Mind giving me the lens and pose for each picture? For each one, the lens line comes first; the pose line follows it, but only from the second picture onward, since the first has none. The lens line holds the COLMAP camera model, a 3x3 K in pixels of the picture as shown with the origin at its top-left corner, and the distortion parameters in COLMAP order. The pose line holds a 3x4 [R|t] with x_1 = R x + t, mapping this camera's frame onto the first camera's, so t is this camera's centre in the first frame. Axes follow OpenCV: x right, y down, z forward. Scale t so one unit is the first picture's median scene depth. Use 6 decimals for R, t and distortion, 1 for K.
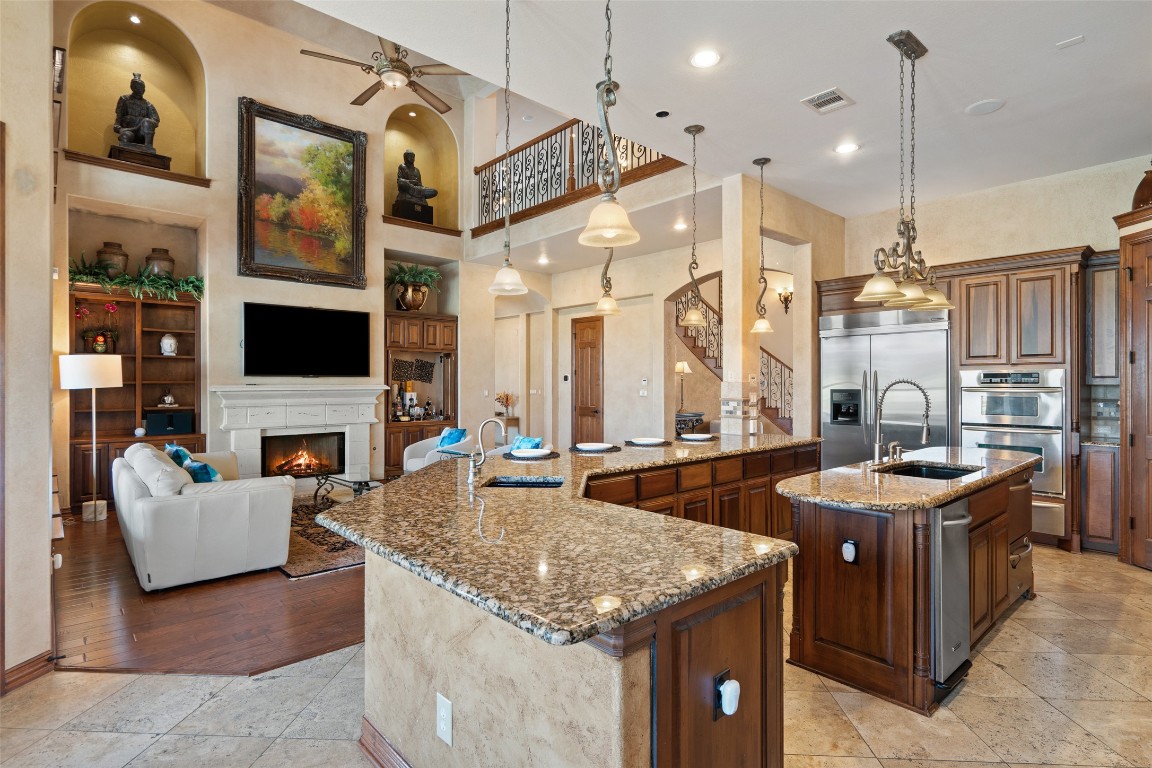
lens RADIAL K [[568.7, 0, 576.0], [0, 568.7, 384.0], [0, 0, 1]] dist [-0.000274, 0.000889]
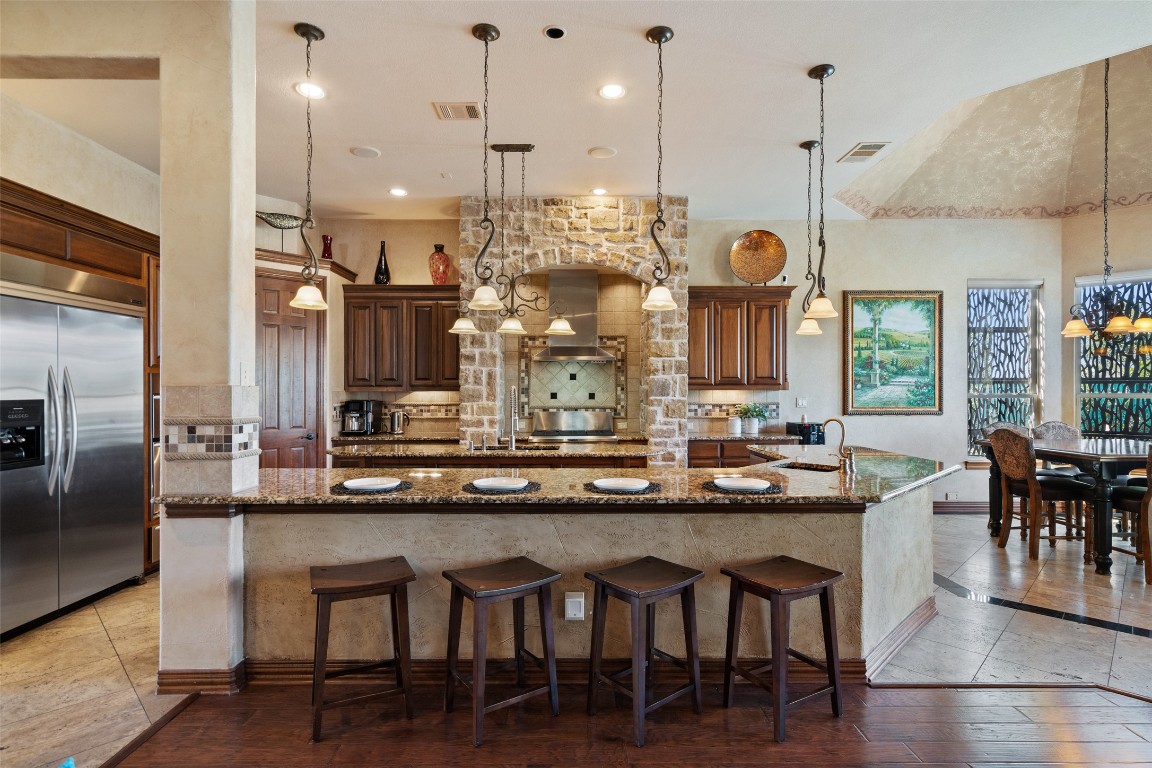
lens RADIAL K [[568.7, 0, 576.0], [0, 568.7, 384.0], [0, 0, 1]] dist [-0.000274, 0.000889]
pose [[-0.748770, 0.005073, 0.662811, -0.293336], [0.000346, 0.999974, -0.007263, -0.001530], [-0.662830, -0.005209, -0.748752, 1.232025]]
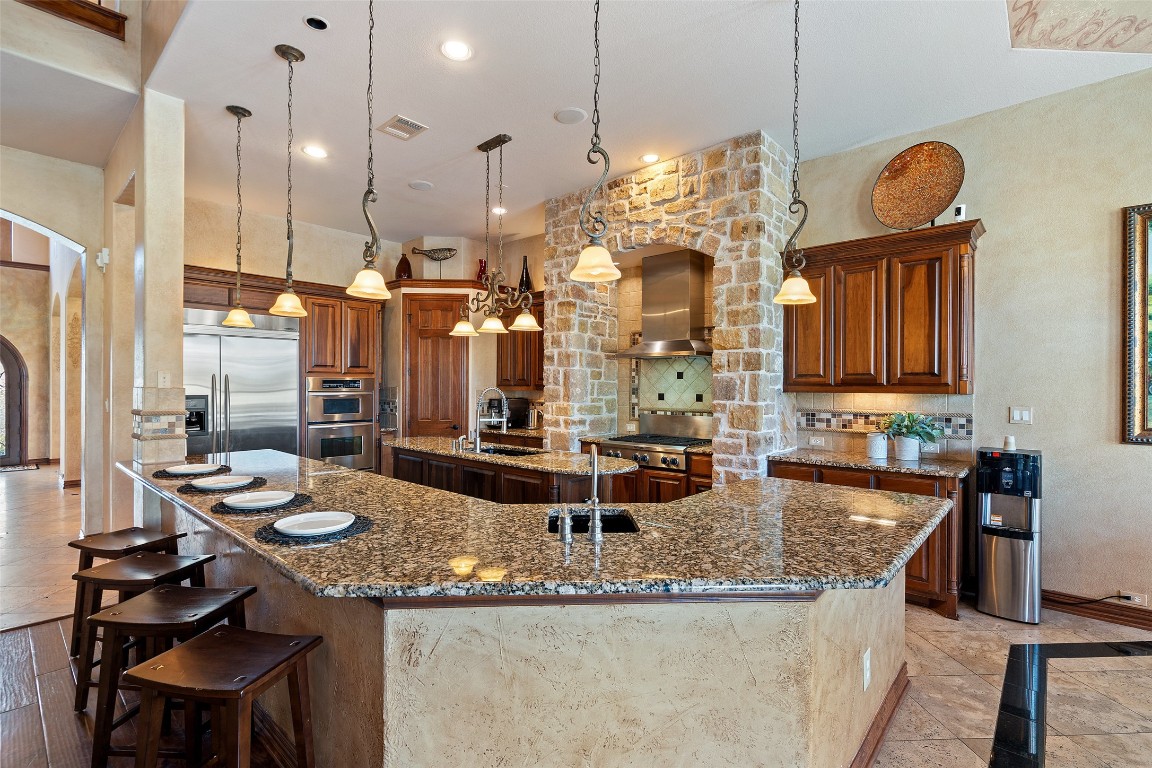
lens RADIAL K [[525.1, 0, 587.0], [0, 525.1, 382.7], [0, 0, 1]] dist [-0.000269, 0.000046]
pose [[-0.118071, 0.004391, 0.992995, -0.444450], [-0.001657, 0.999988, -0.004619, -0.007911], [-0.993004, -0.002191, -0.118062, 0.584560]]
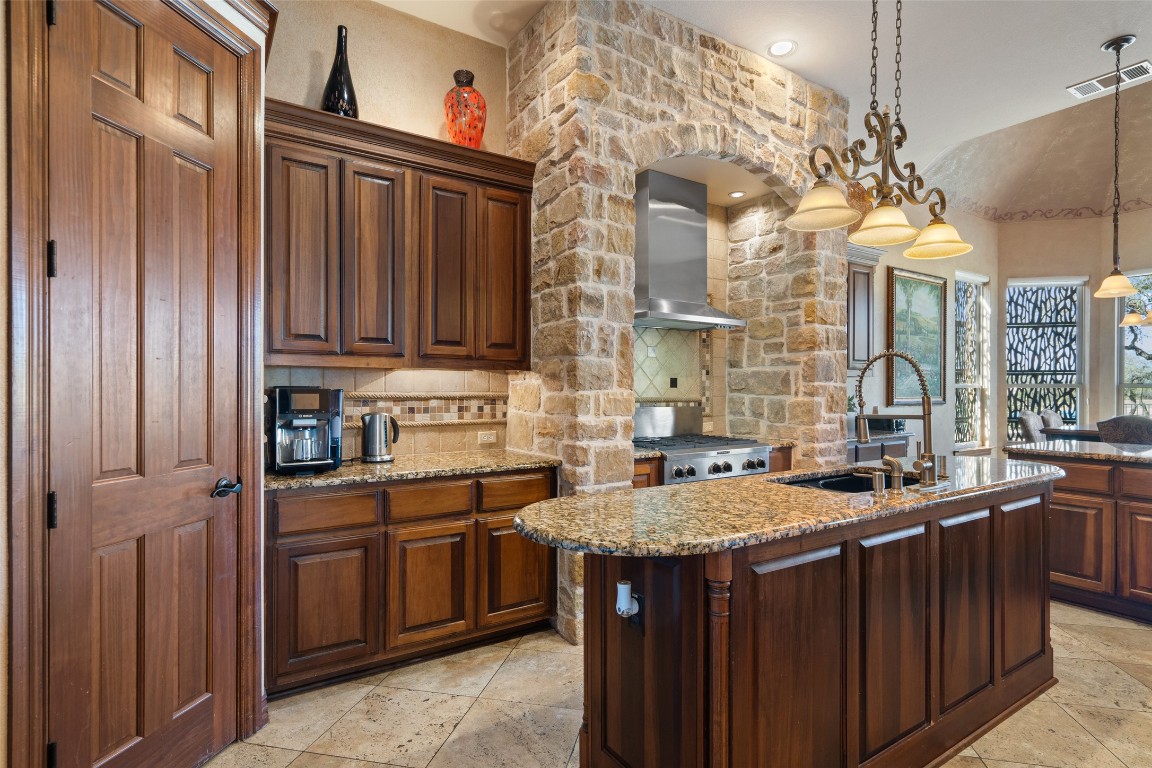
lens RADIAL K [[568.7, 0, 576.0], [0, 568.7, 384.0], [0, 0, 1]] dist [-0.000274, 0.000889]
pose [[-0.986521, -0.003146, 0.163605, 0.529898], [-0.004175, 0.999974, -0.005950, 0.023715], [-0.163582, -0.006553, -0.986508, 1.088133]]
